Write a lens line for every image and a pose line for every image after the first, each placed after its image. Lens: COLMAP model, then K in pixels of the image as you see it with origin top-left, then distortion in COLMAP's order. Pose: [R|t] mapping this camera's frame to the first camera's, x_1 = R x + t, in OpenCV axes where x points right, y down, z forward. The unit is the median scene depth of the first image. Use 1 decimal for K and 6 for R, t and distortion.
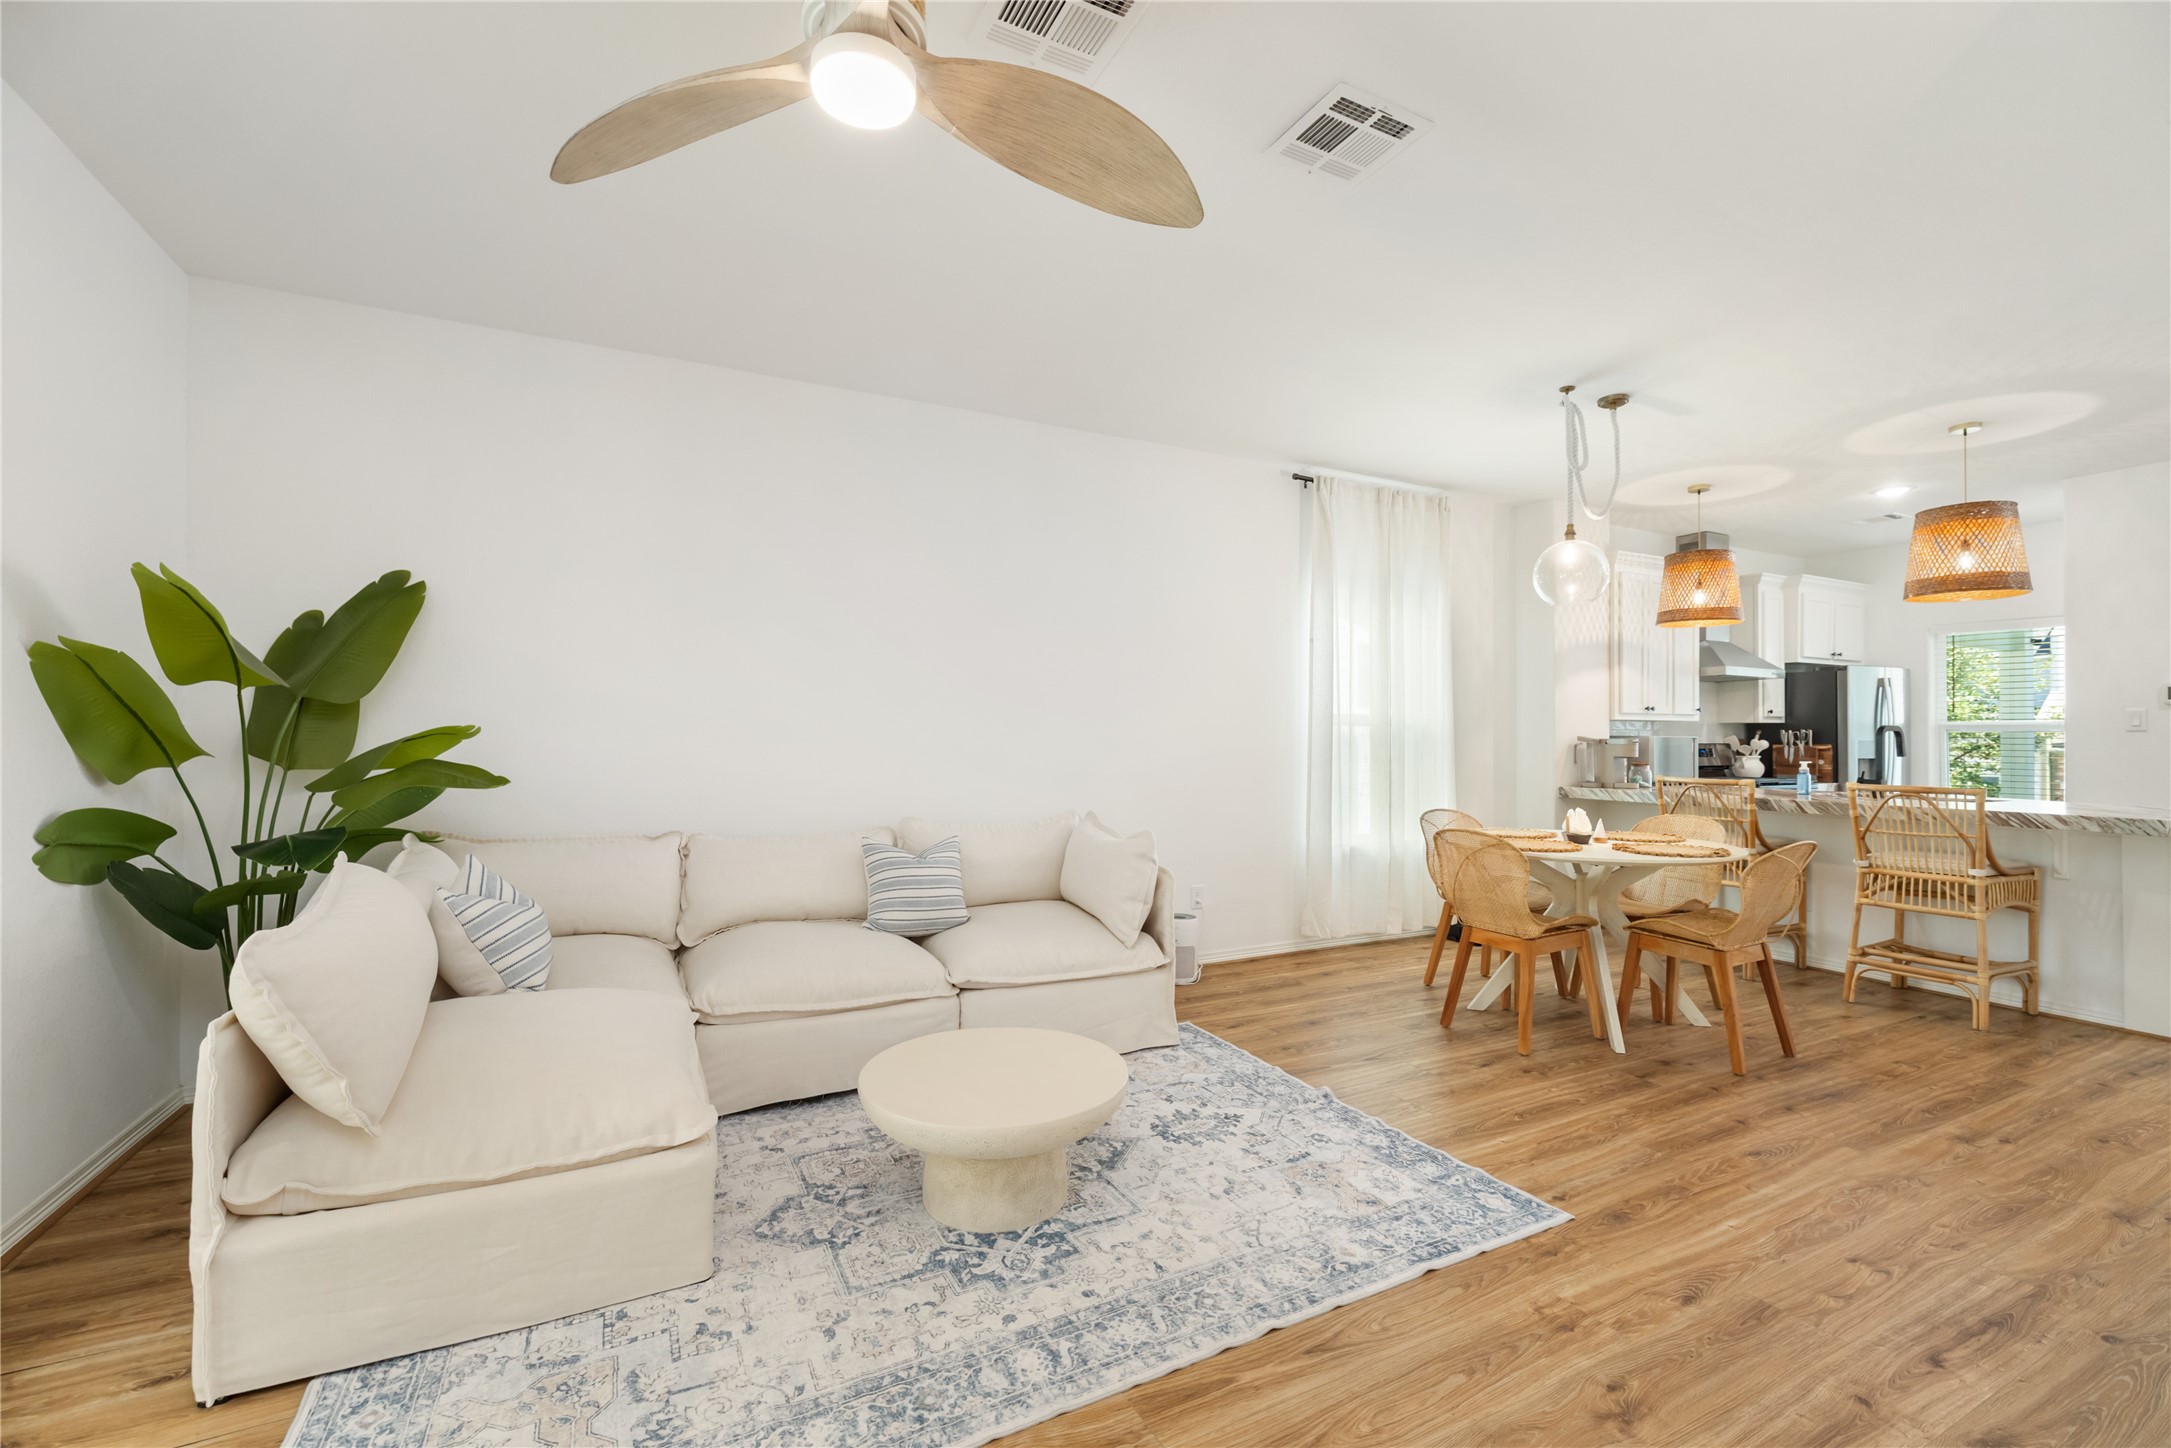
lens RADIAL K [[928.1, 0, 1083.4], [0, 928.1, 723.2], [0, 0, 1]] dist [0.002873, -0.000588]
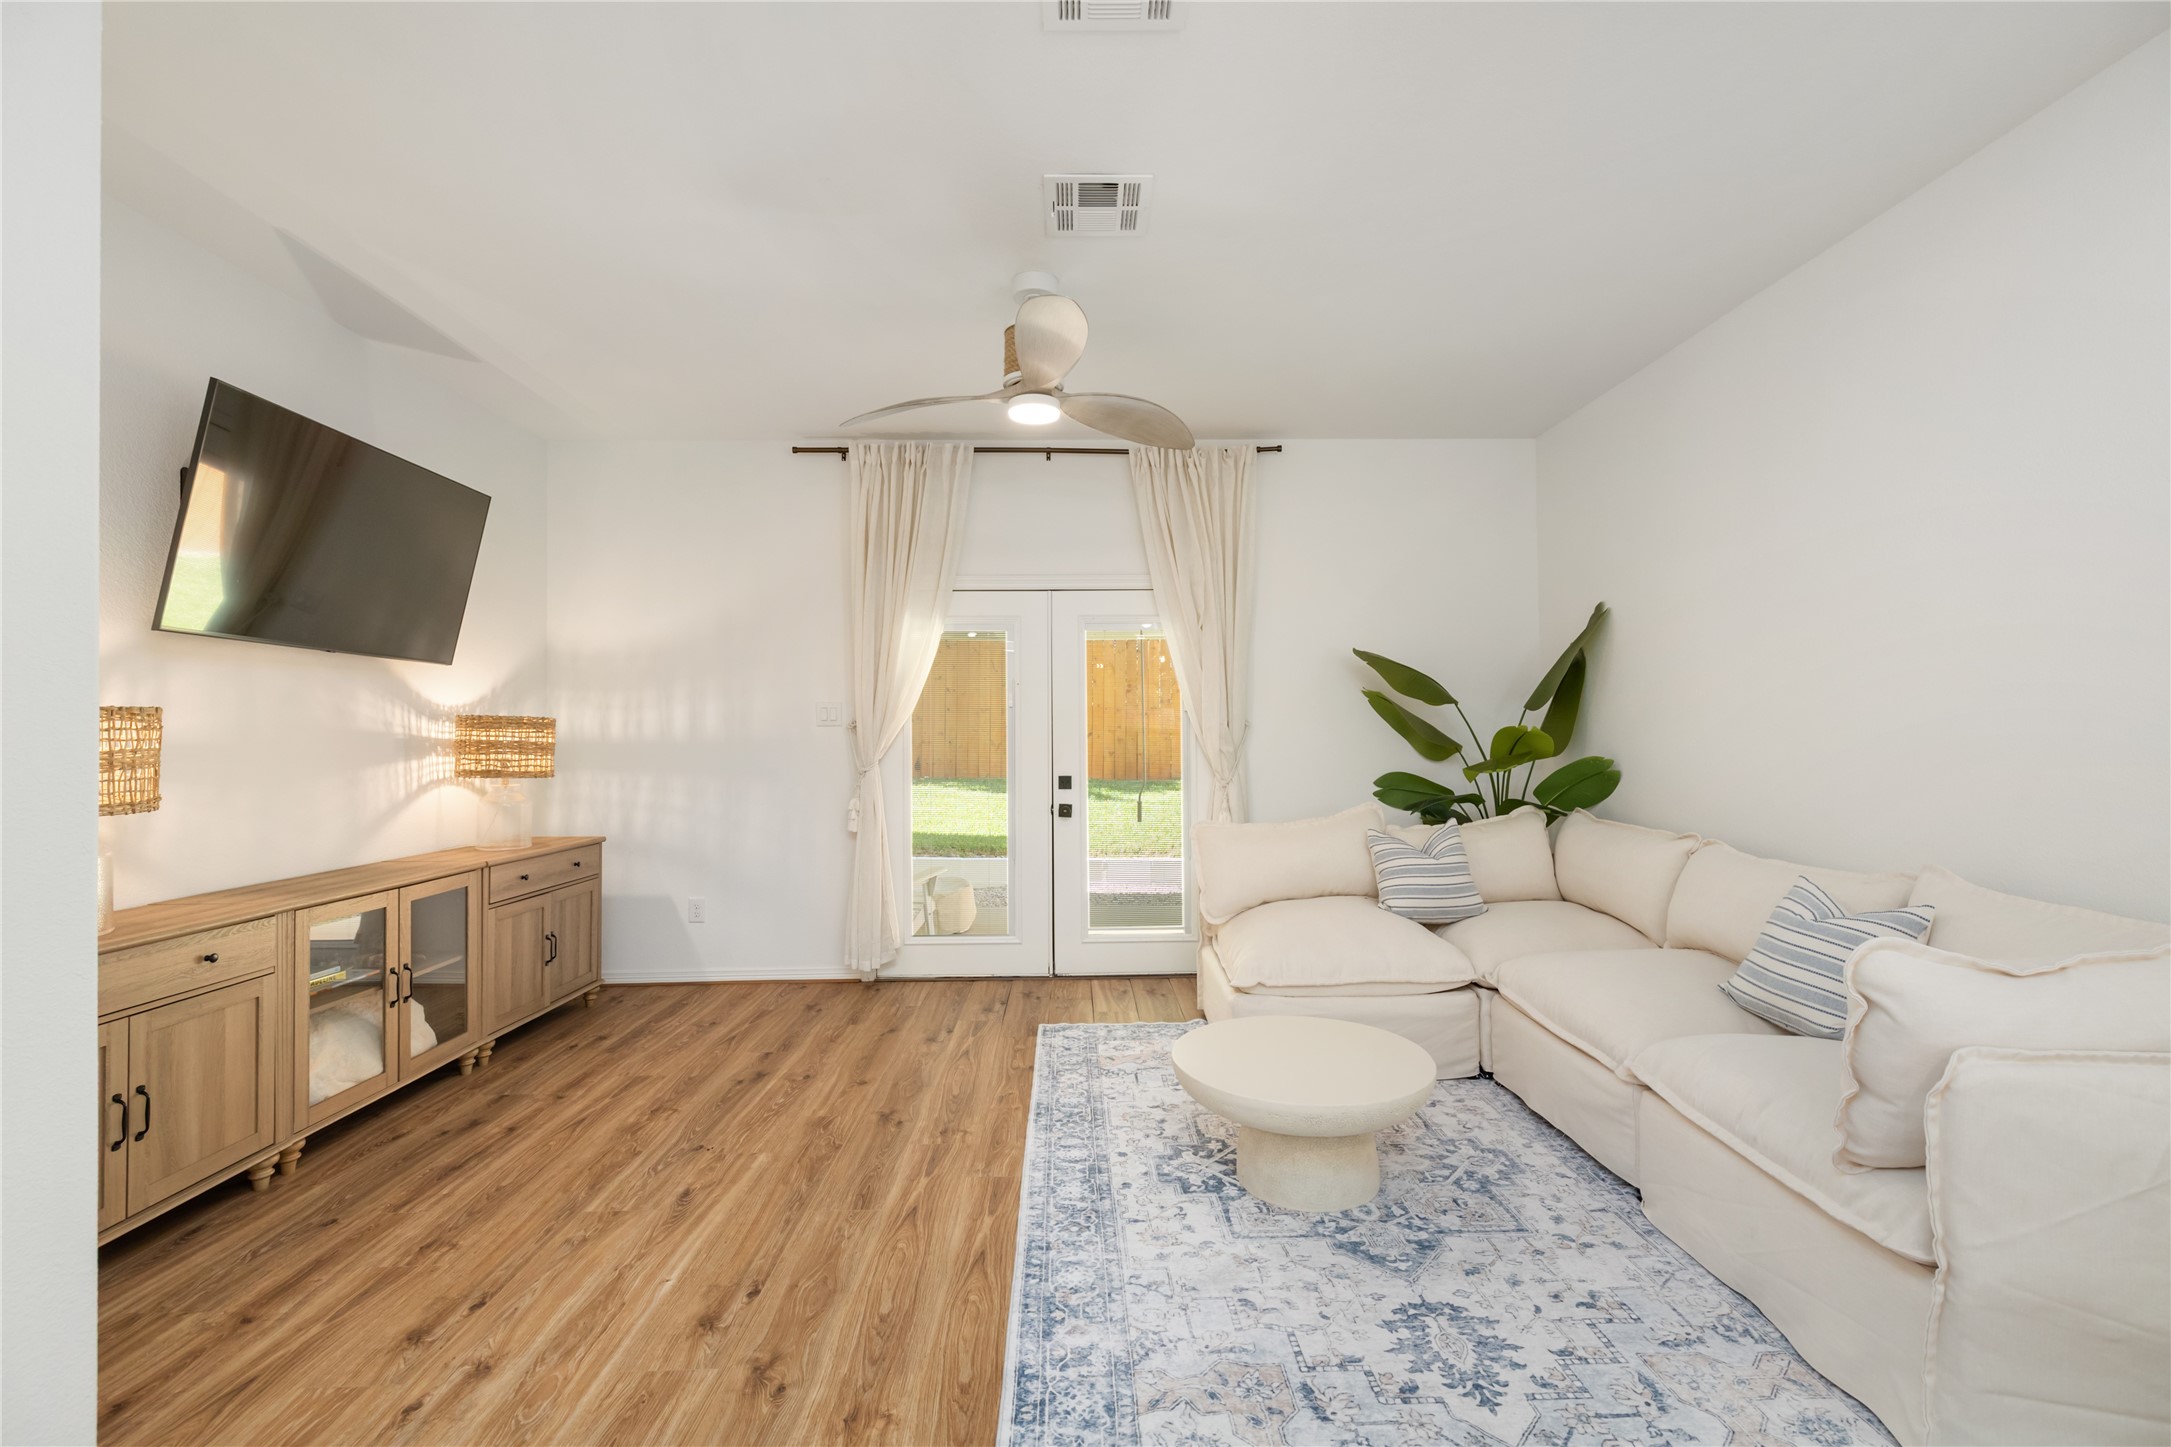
lens RADIAL K [[928.1, 0, 1091.7], [0, 928.1, 726.0], [0, 0, 1]] dist [0.002873, -0.000588]
pose [[-0.441617, -0.008307, -0.897165, 0.618768], [0.020513, 0.999602, -0.019353, 0.012631], [0.896969, -0.026950, -0.441271, 0.822715]]
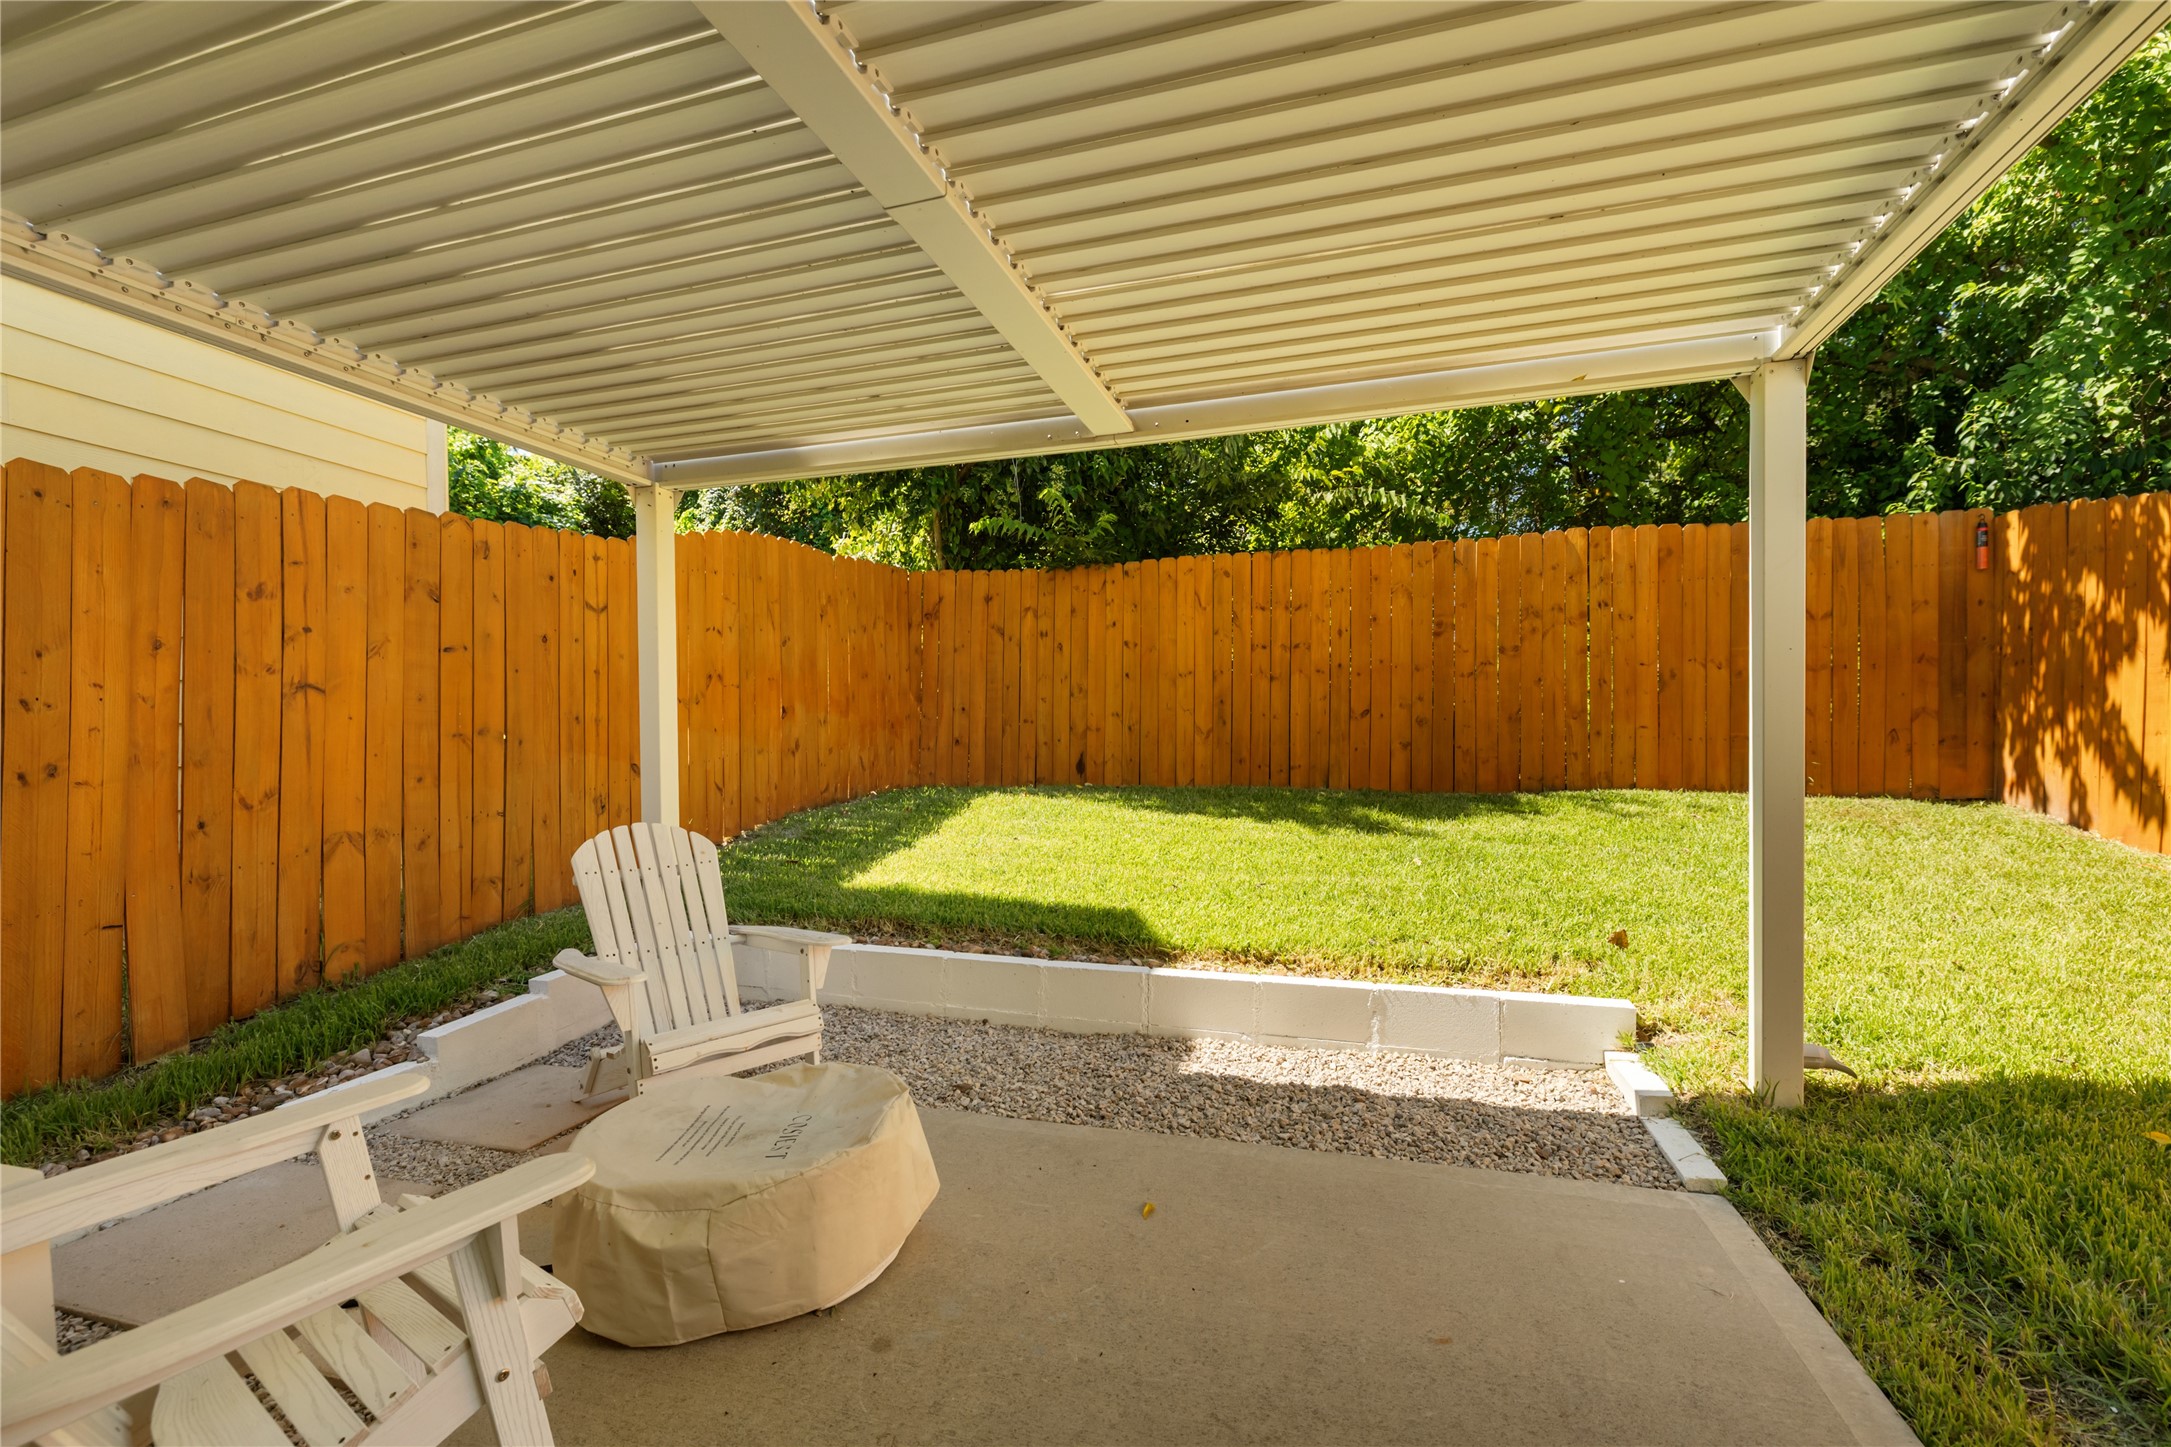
lens RADIAL K [[928.1, 0, 1091.2], [0, 928.1, 763.5], [0, 0, 1]] dist [0.002873, -0.000588]
pose [[-0.697966, 0.018021, -0.715904, -0.521008], [0.021206, 0.999765, 0.004492, 0.060638], [0.715817, -0.012046, -0.698184, 0.311564]]
